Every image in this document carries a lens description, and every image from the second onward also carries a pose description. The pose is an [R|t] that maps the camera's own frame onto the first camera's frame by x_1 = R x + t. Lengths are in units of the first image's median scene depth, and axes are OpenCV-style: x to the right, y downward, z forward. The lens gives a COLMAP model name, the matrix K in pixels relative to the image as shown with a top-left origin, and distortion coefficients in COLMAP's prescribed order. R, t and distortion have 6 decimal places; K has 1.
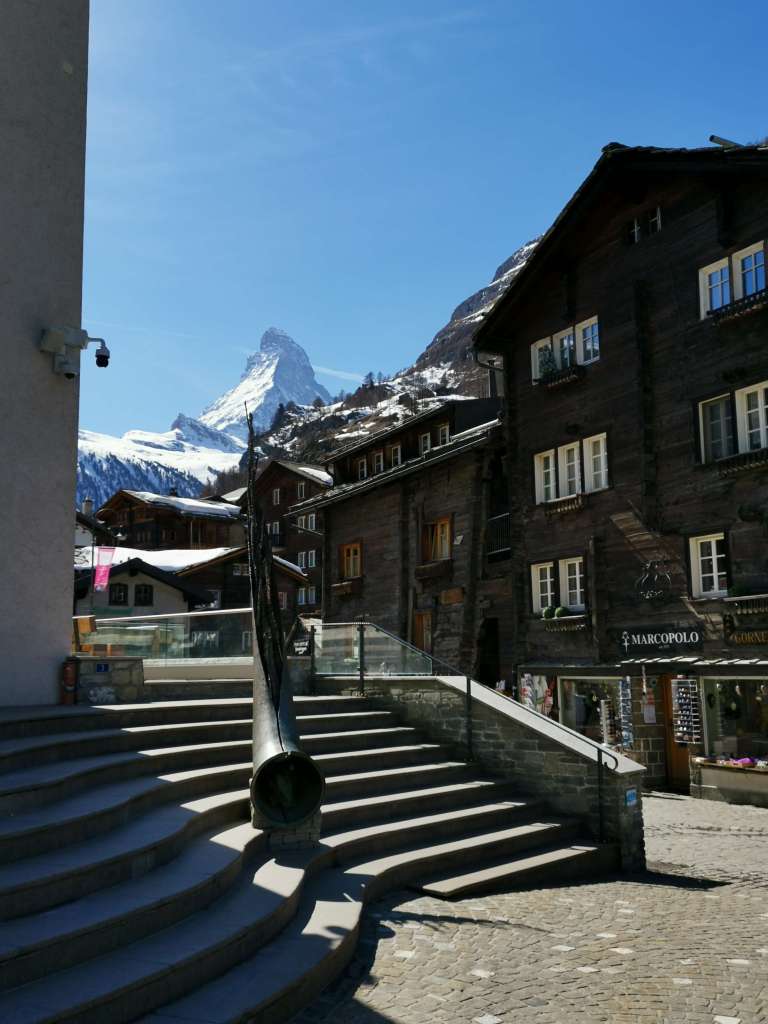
lens RADIAL K [[836.8, 0, 318.6], [0, 836.8, 552.1], [0, 0, 1]] dist [0.039949, -0.059939]
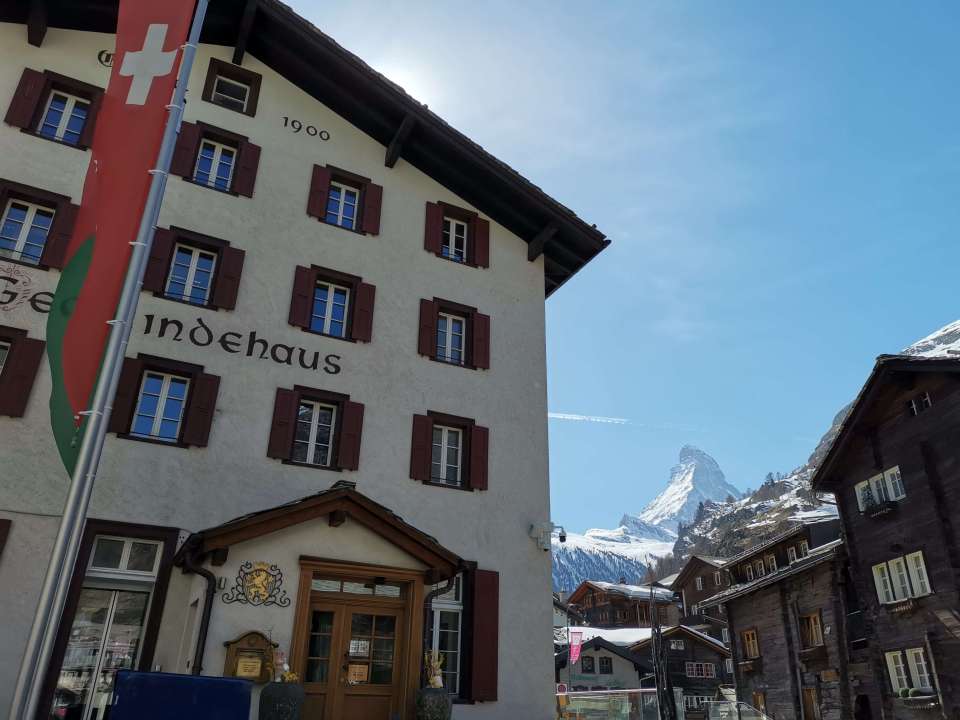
lens RADIAL K [[731.2, 0, 482.6], [0, 731.2, 363.2], [0, 0, 1]] dist [0.069652, -0.051465]
pose [[0.927773, -0.139013, -0.346284, 0.120029], [0.028499, 0.951703, -0.305696, -0.070133], [0.372055, 0.273748, 0.886926, -0.375682]]
